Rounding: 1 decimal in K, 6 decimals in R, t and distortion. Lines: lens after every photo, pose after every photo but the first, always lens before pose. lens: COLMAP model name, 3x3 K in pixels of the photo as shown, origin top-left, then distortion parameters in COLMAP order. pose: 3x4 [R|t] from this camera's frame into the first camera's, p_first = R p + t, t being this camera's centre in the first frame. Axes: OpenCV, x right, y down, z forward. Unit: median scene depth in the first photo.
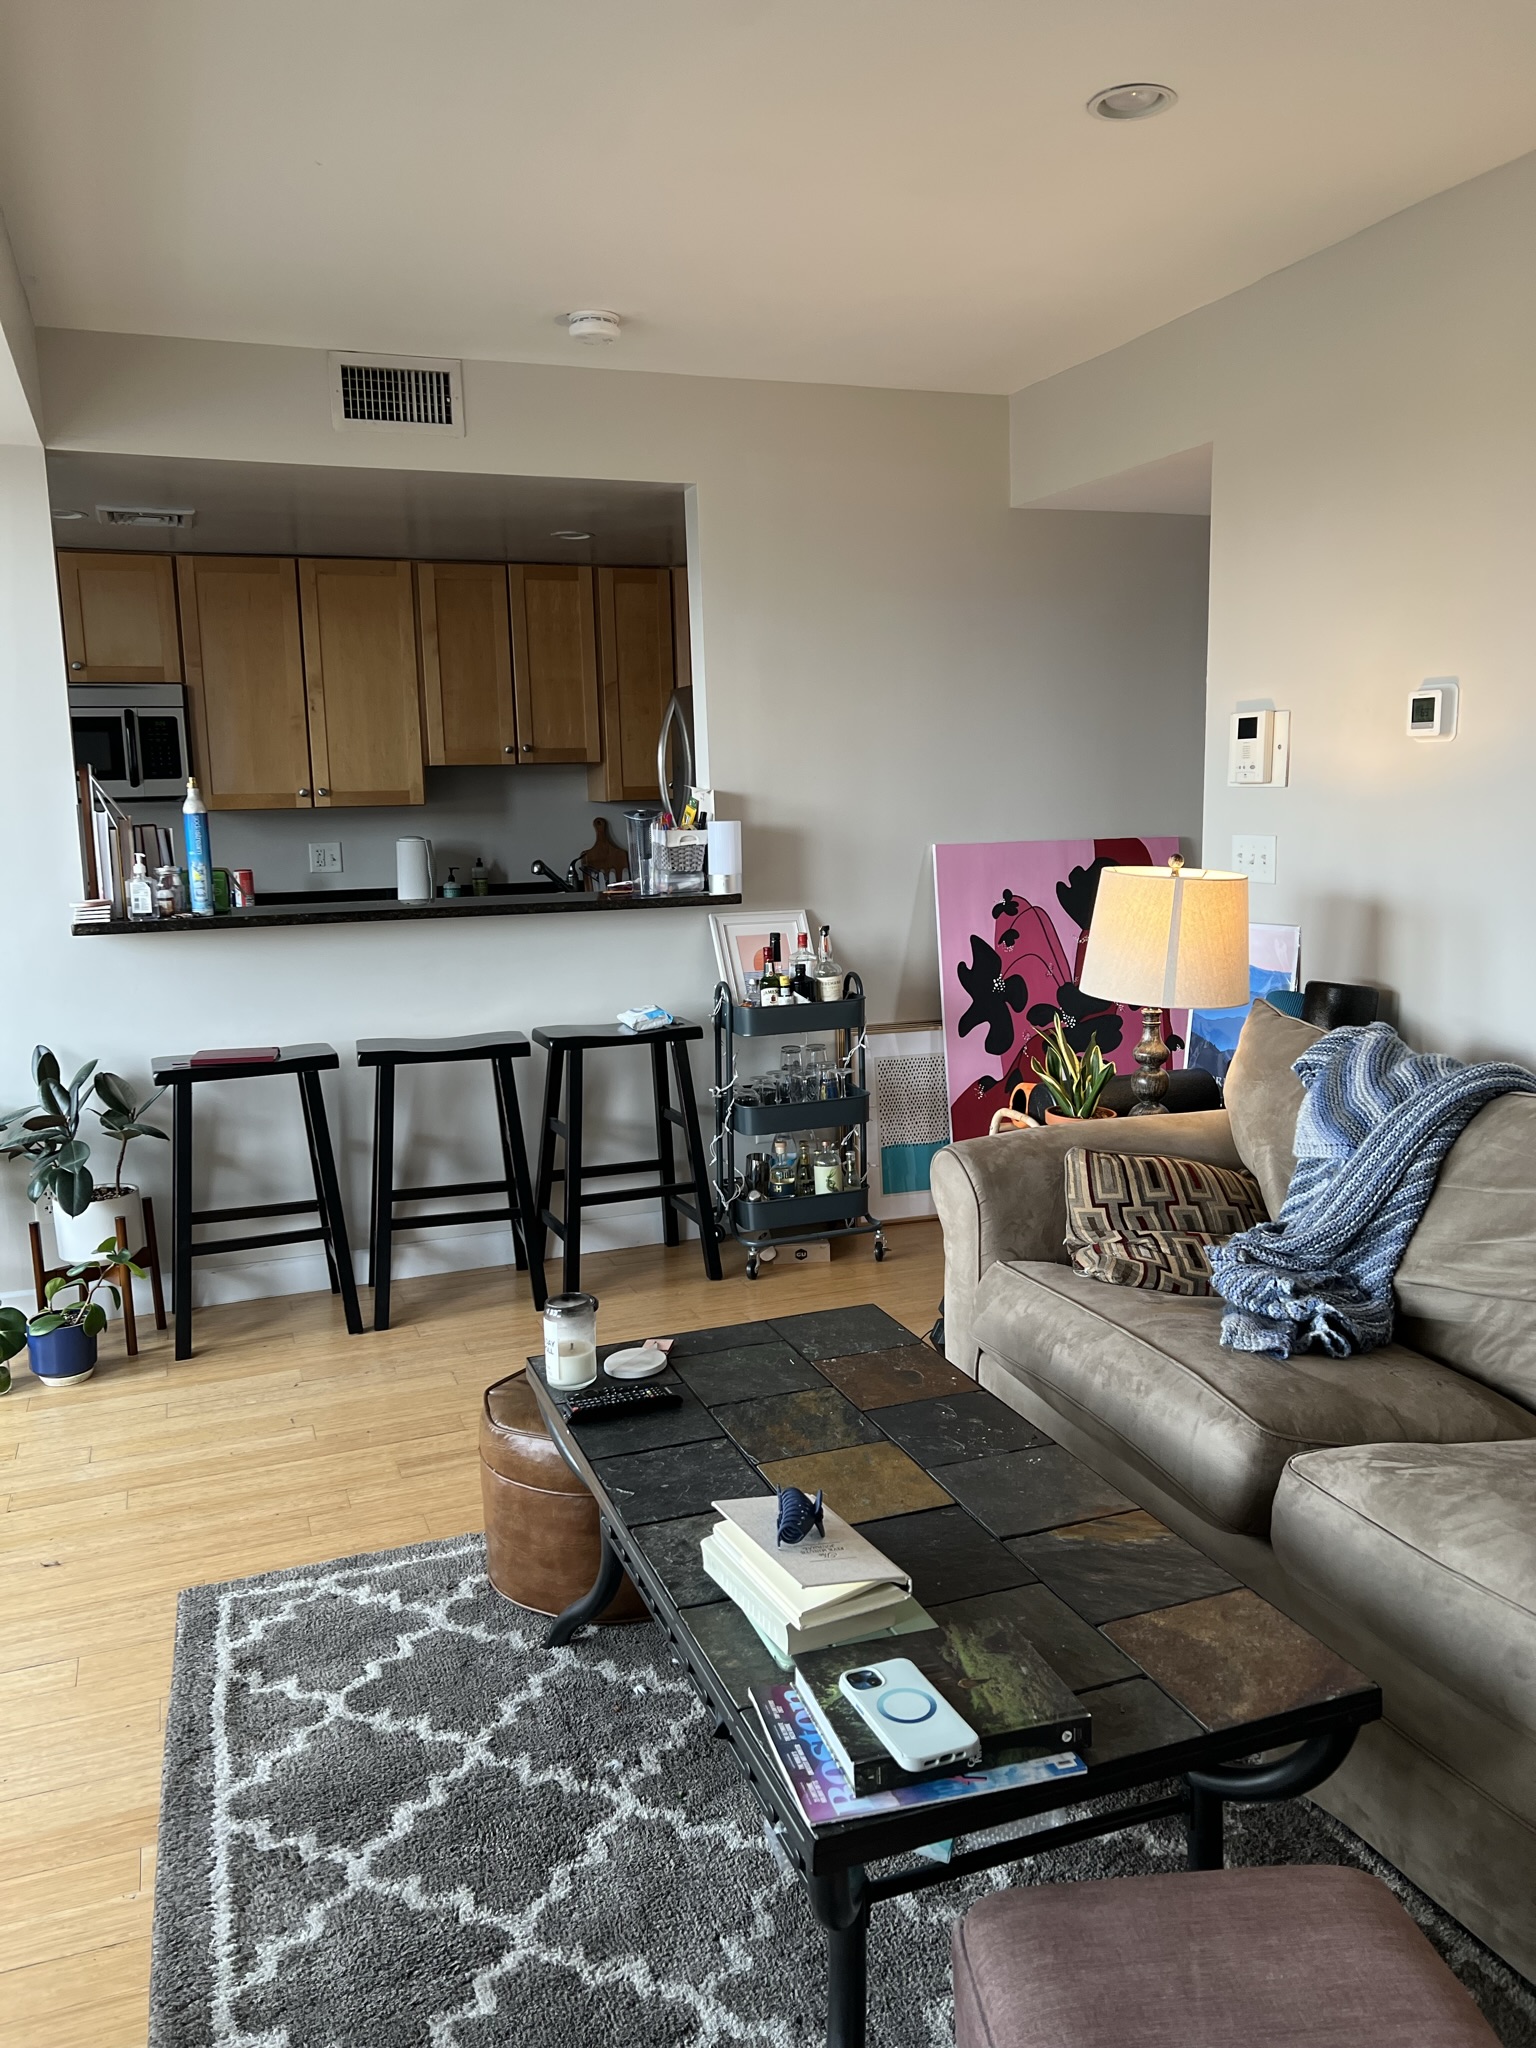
lens RADIAL K [[1537.3, 0, 761.6], [0, 1537.3, 1021.3], [0, 0, 1]] dist [0.057734, -0.068579]
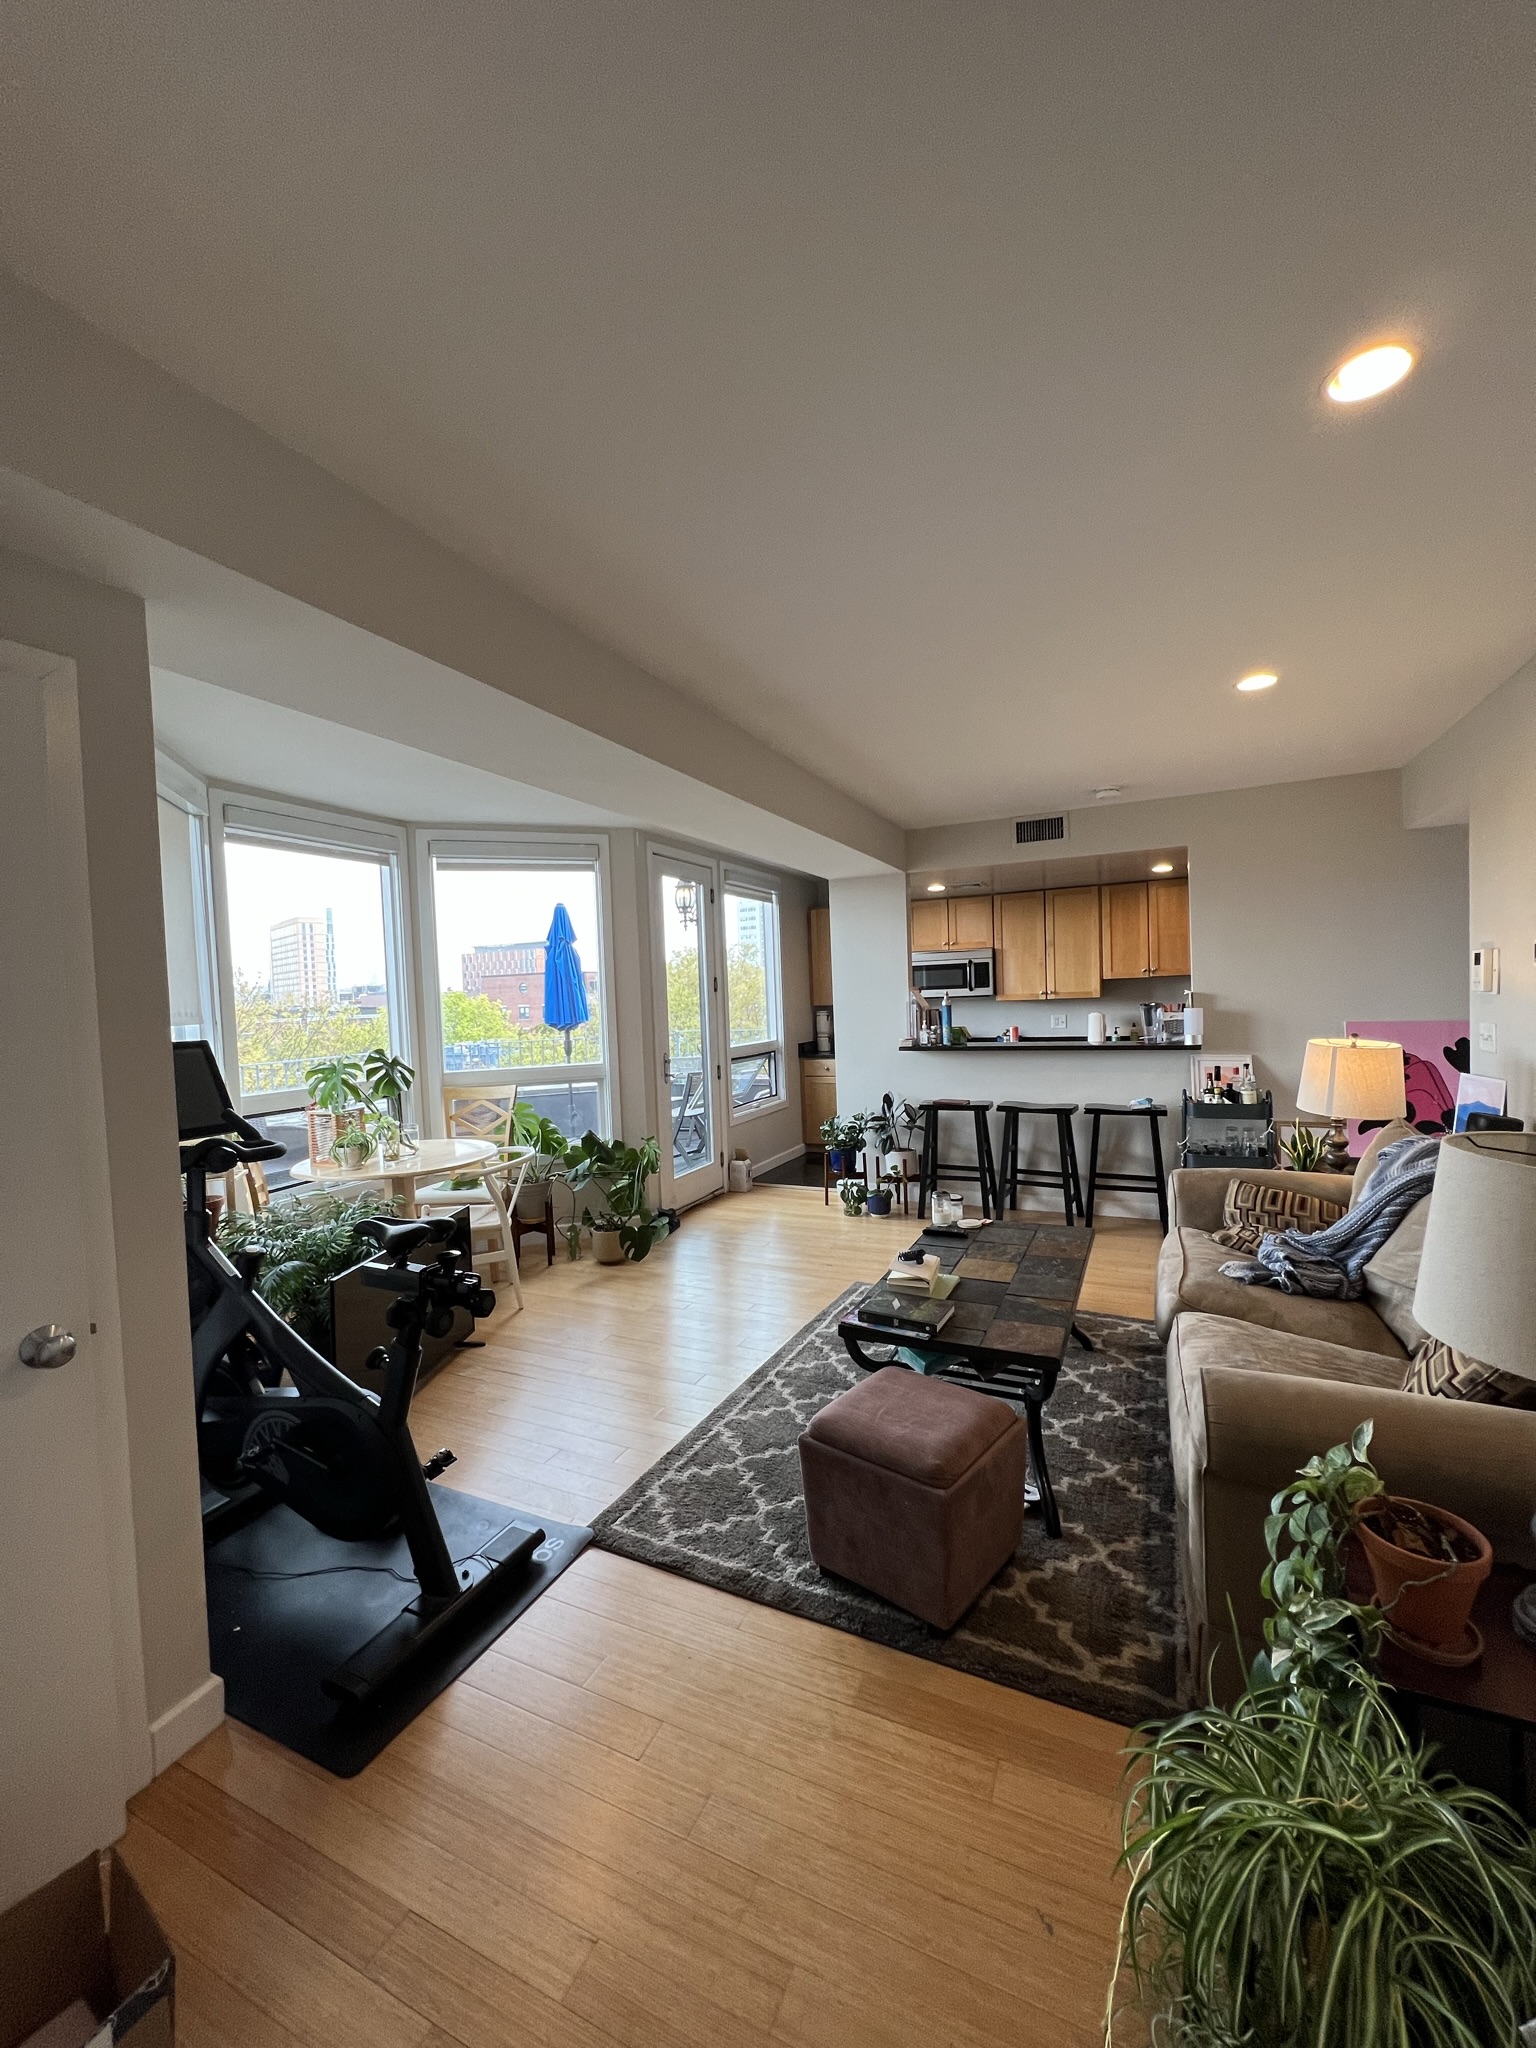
lens RADIAL K [[814.2, 0, 769.0], [0, 814.2, 1027.6], [0, 0, 1]] dist [-0.001898, 0.000377]
pose [[0.695681, 0.026036, -0.717879, 0.456647], [-0.089643, 0.994678, -0.050796, -0.004274], [0.712736, 0.099691, 0.694312, -0.153636]]
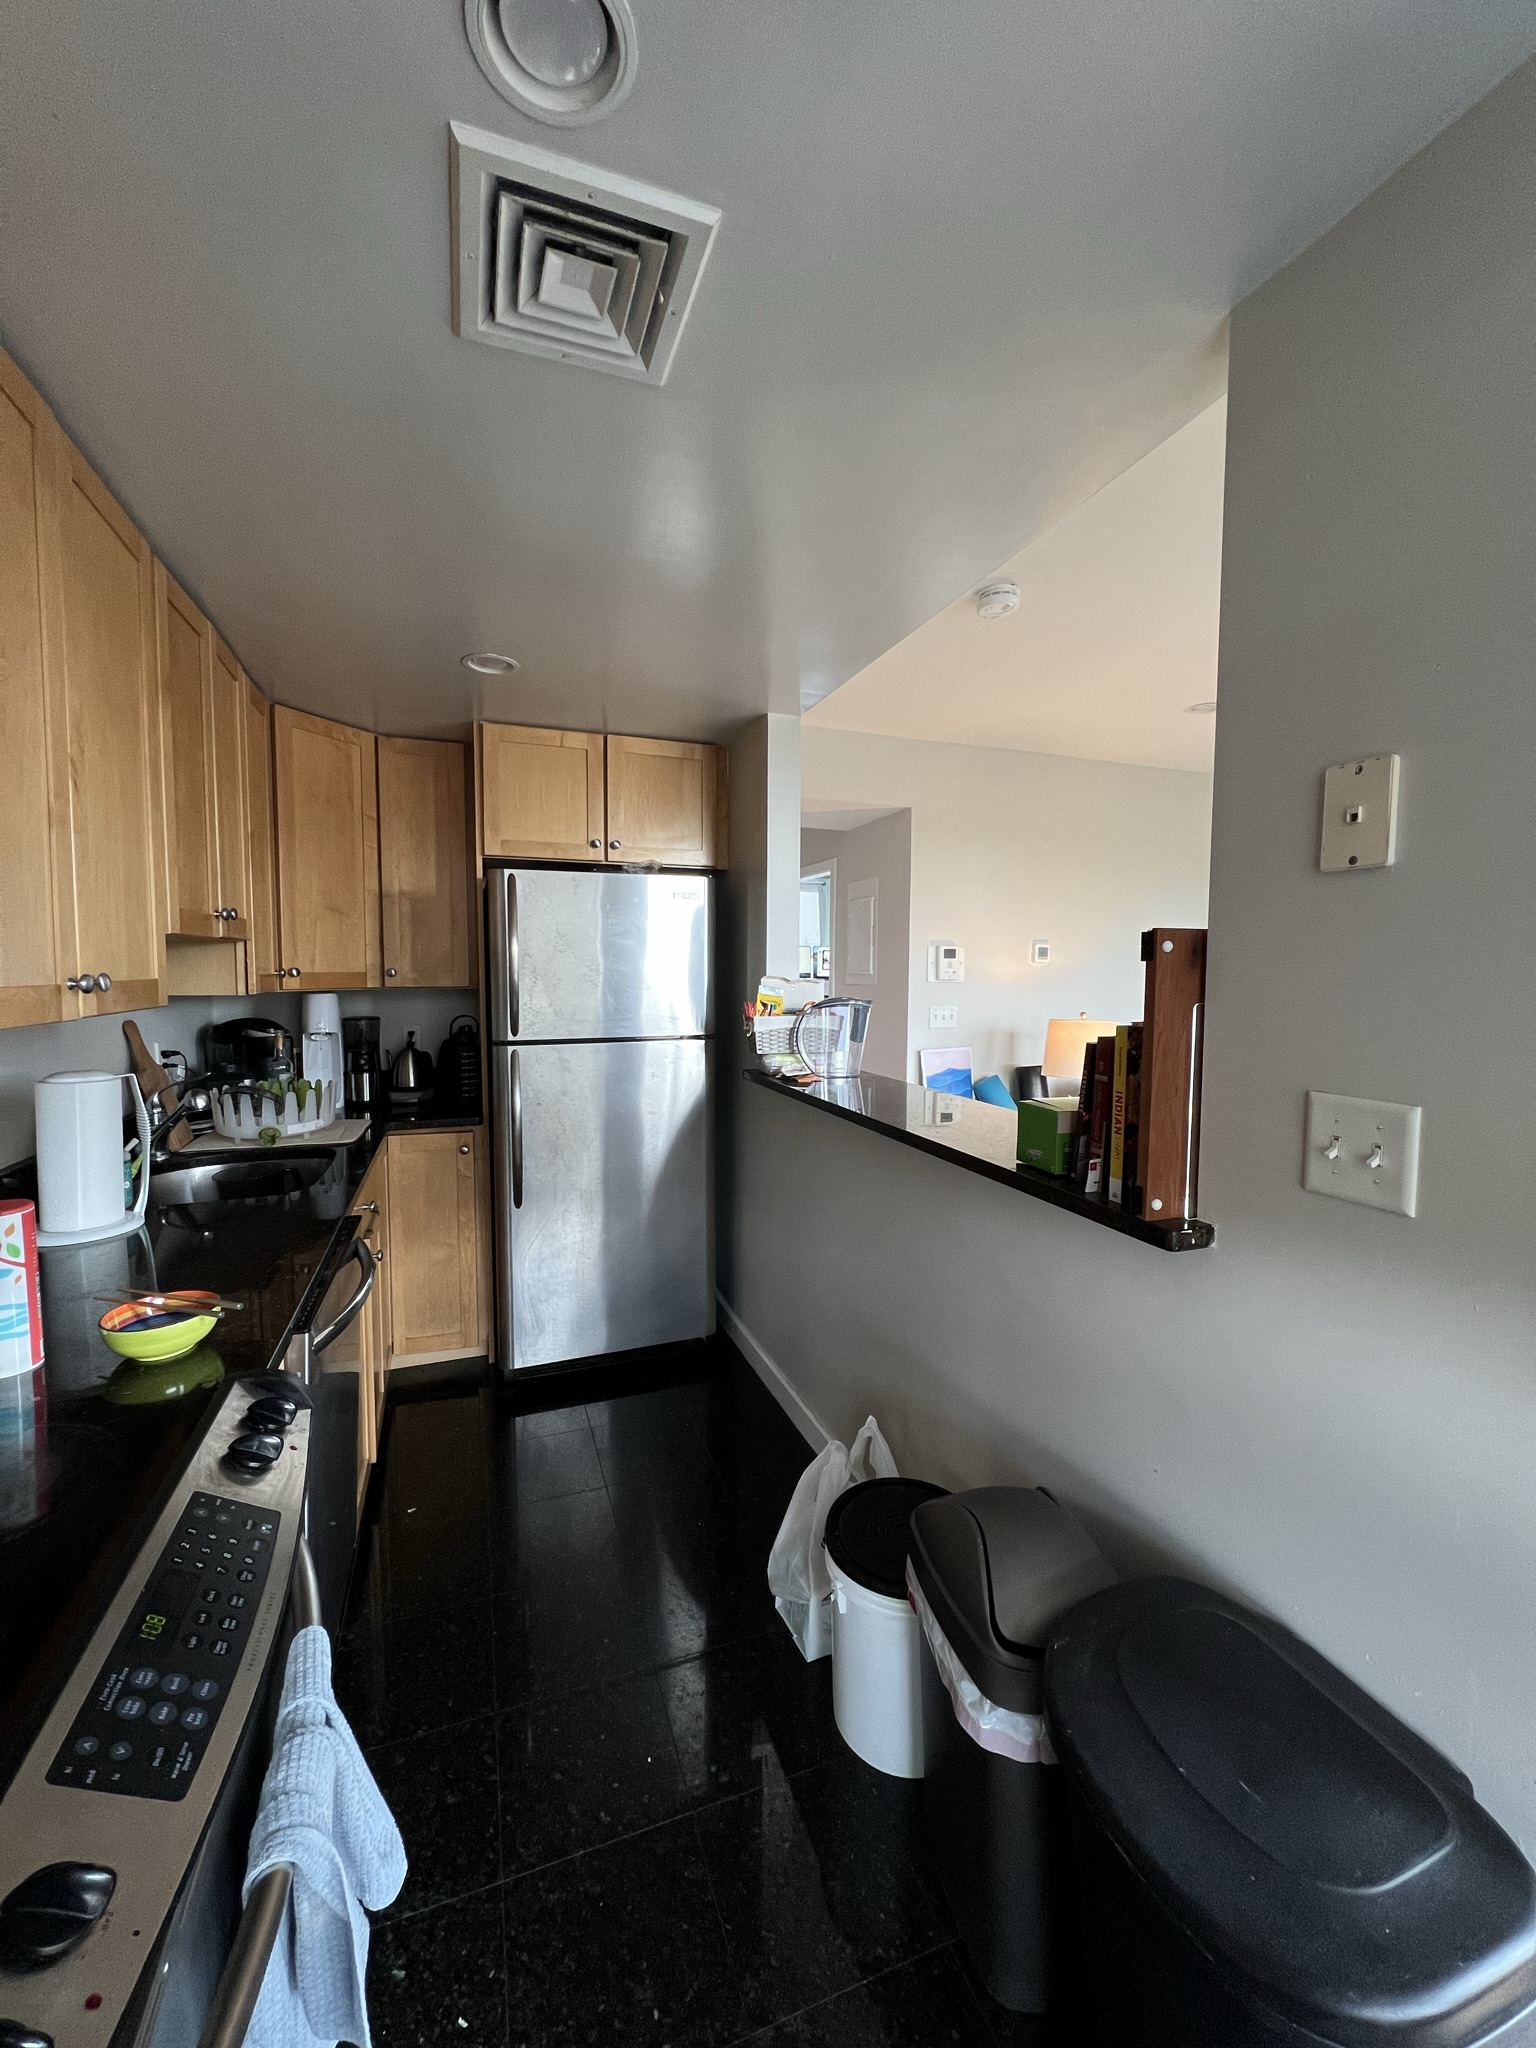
lens RADIAL K [[814.2, 0, 768.7], [0, 814.2, 1026.4], [0, 0, 1]] dist [-0.001898, 0.000377]
pose [[0.005380, -0.045225, 0.998962, -0.849128], [0.145534, 0.988376, 0.043962, -0.199484], [-0.989339, 0.145147, 0.011900, 1.364286]]
